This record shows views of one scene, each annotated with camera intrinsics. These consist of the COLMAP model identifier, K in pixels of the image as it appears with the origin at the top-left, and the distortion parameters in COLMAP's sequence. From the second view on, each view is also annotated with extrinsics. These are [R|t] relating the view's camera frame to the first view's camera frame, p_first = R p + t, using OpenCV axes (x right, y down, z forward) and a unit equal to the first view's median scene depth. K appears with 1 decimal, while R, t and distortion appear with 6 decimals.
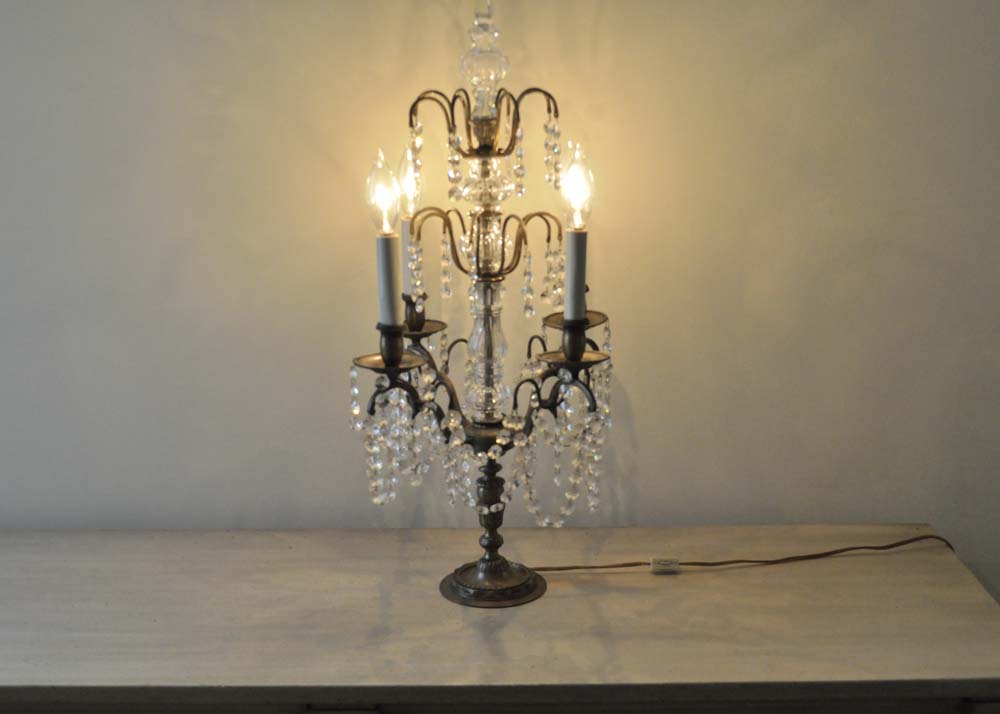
lens RADIAL K [[1493.5, 0, 500.0], [0, 1493.5, 357.0], [0, 0, 1]] dist [-0.029510, -0.017067]
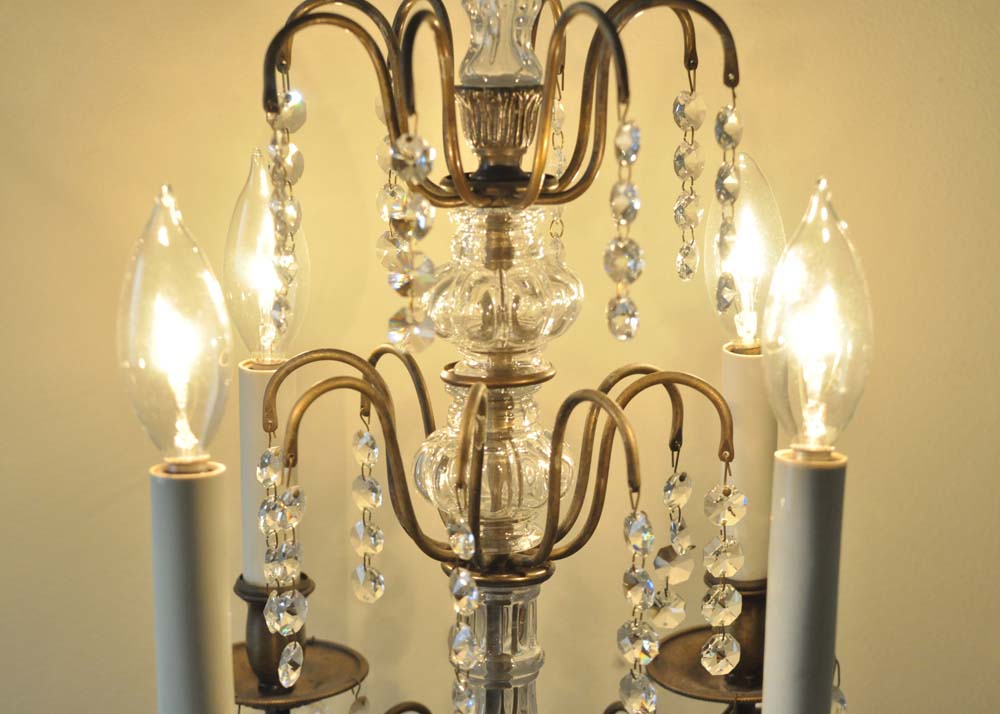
lens RADIAL K [[2177.6, 0, 500.0], [0, 2177.6, 357.0], [0, 0, 1]] dist [0.078261, 0.137375]
pose [[0.998754, 0.008815, 0.049127, -0.032600], [-0.007995, 0.999826, -0.016880, -0.092594], [-0.049267, 0.016466, 0.998650, 0.528820]]
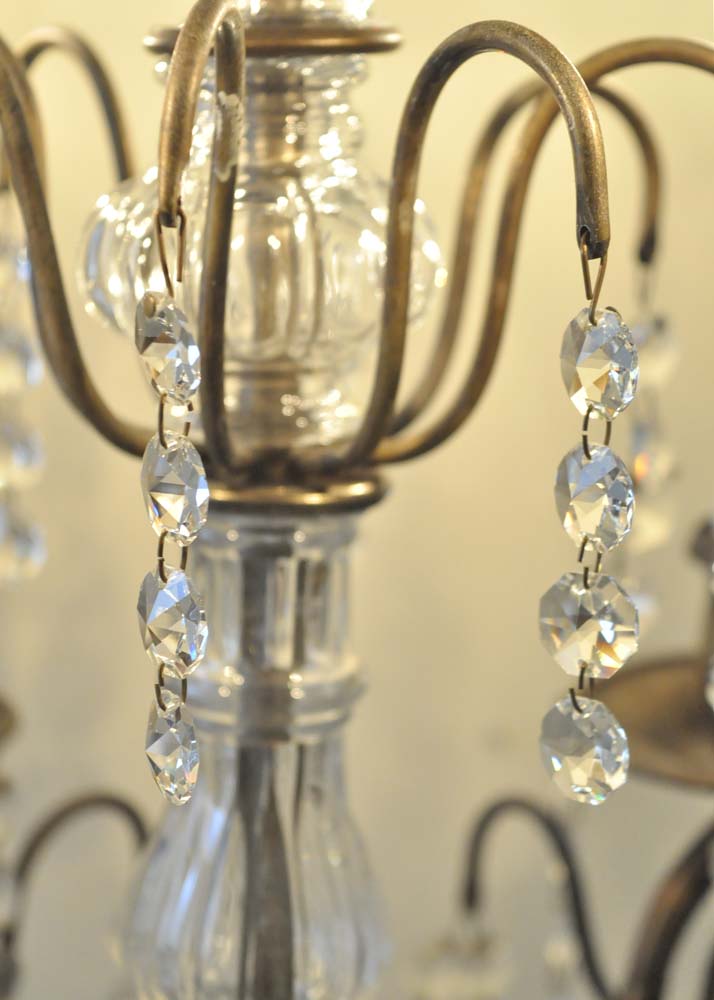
lens RADIAL K [[2392.8, 0, 356.7], [0, 2392.8, 548.4], [0, 0, 1]] dist [0.053764, 0.223576]
pose [[0.997217, 0.025238, 0.070146, -0.016624], [-0.025987, 0.999614, 0.009787, -0.049778], [-0.069872, -0.011583, 0.997489, 0.770842]]
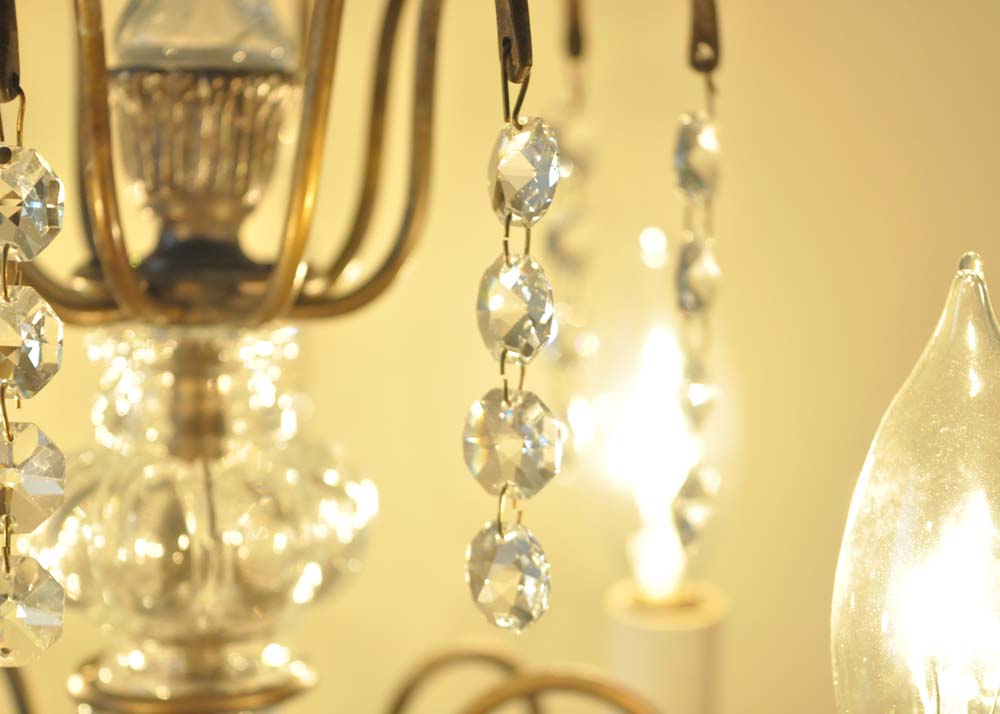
lens RADIAL K [[2392.8, 0, 500.0], [0, 2392.8, 357.0], [0, 0, 1]] dist [0.053764, 0.223576]
pose [[0.976570, 0.017188, 0.214512, -0.032105], [0.002736, 0.995733, -0.092240, -0.107504], [-0.215182, 0.090666, 0.972356, 0.757219]]
